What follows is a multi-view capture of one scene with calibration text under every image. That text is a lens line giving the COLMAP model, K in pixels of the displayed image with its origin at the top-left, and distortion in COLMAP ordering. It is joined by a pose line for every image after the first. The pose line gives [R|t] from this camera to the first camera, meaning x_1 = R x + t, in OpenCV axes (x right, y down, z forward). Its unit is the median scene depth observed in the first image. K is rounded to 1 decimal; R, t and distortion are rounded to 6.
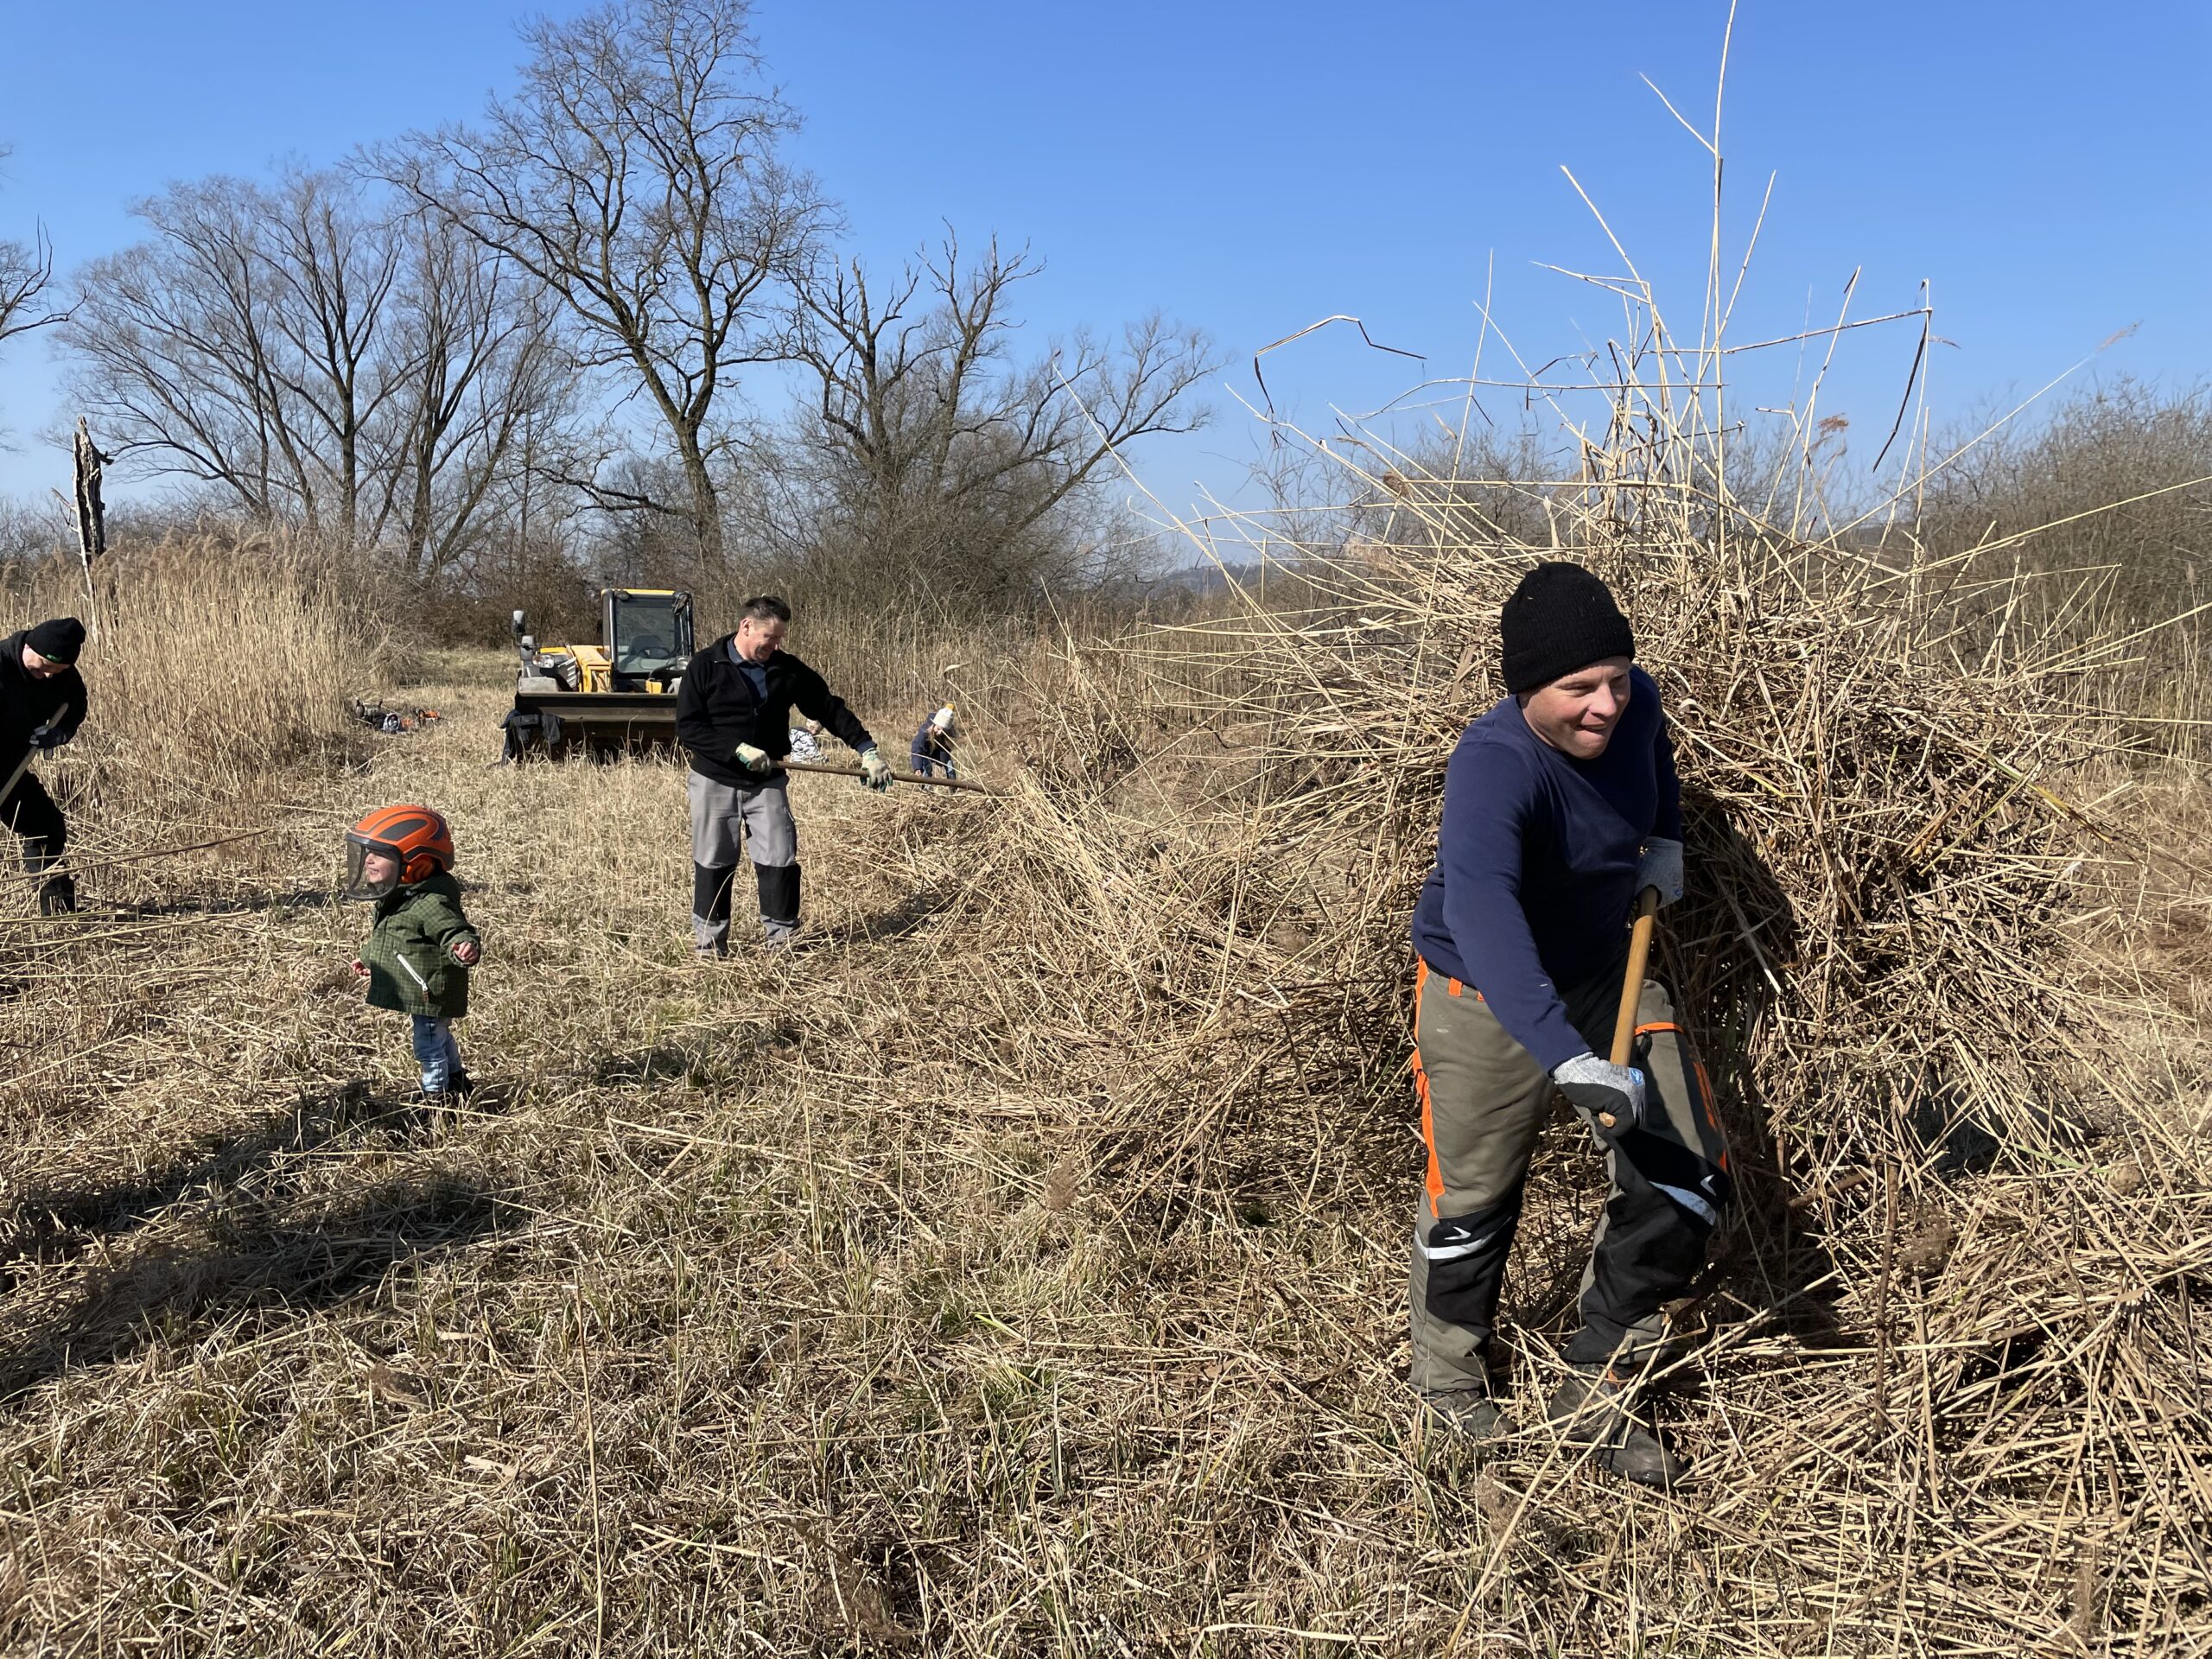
lens RADIAL K [[1663.0, 0, 1130.4], [0, 1663.0, 816.0], [0, 0, 1]] dist [0.068294, -0.104997]
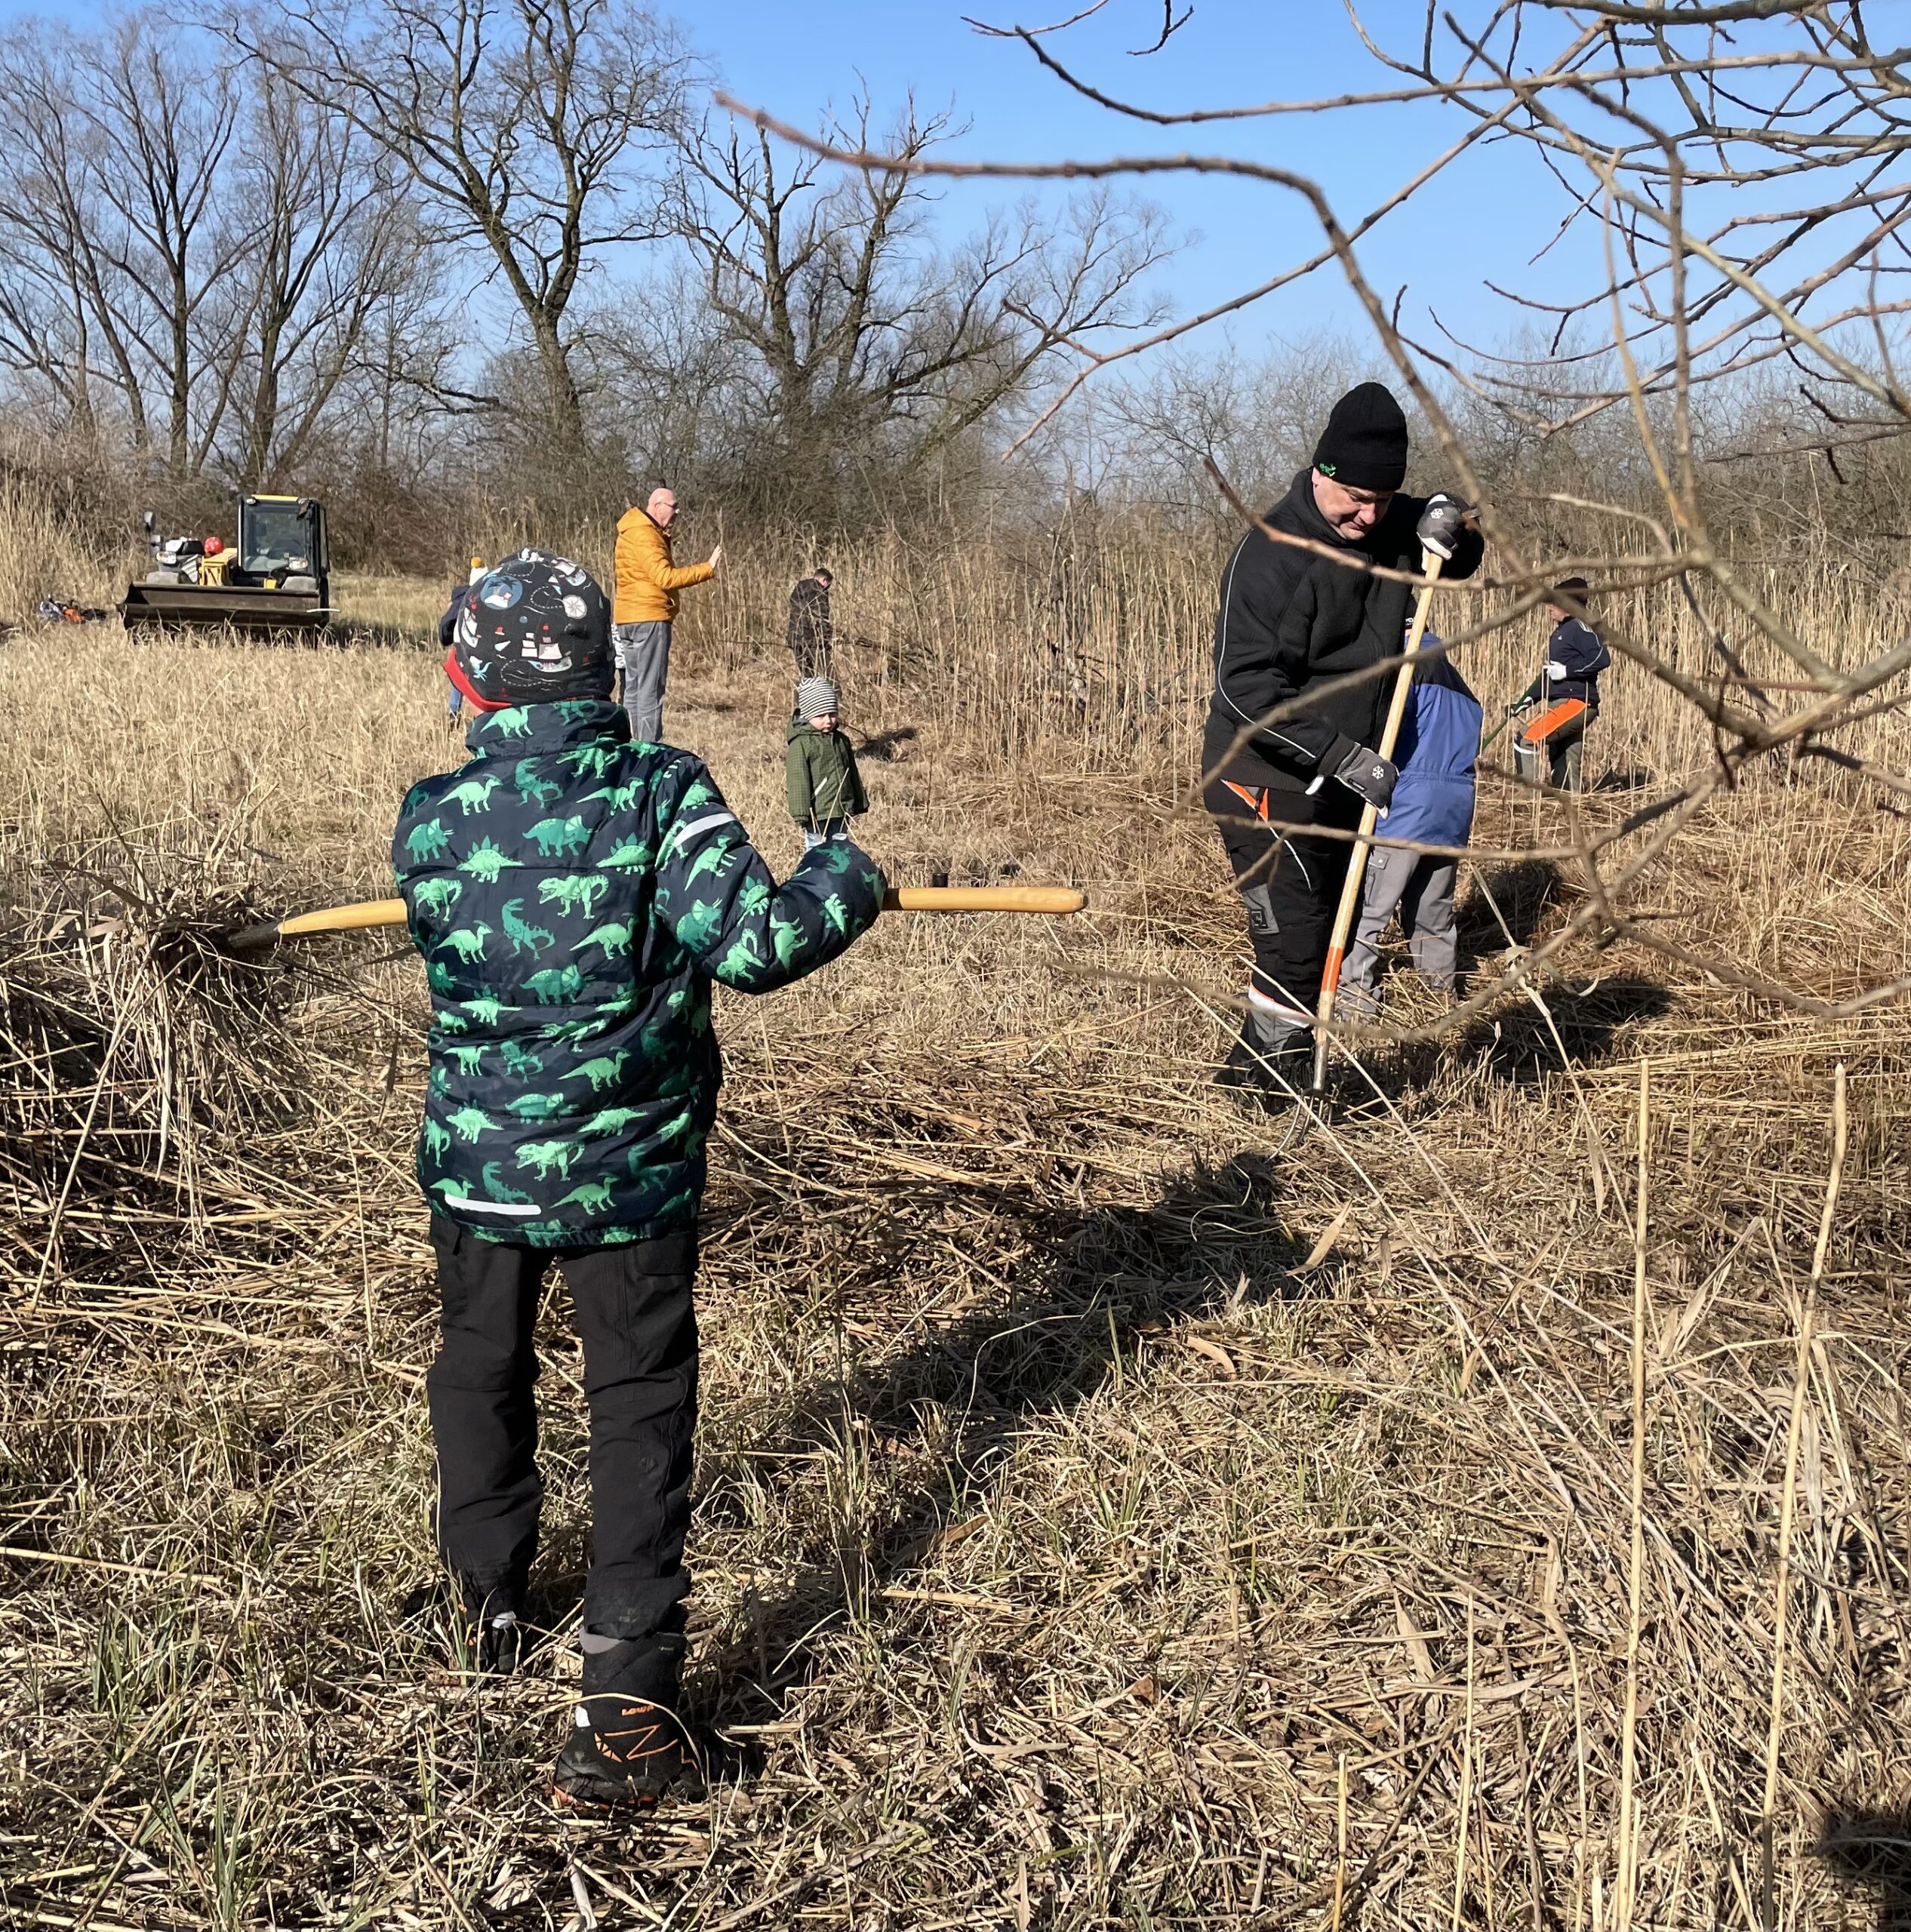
lens RADIAL K [[2175.5, 0, 1091.3], [0, 2175.5, 970.0], [0, 0, 1]] dist [0.067059, -0.084261]
pose [[0.996508, 0.034135, -0.076196, 0.107071], [-0.028950, 0.997256, 0.068138, 0.018048], [0.078313, -0.065695, 0.994762, -0.120980]]
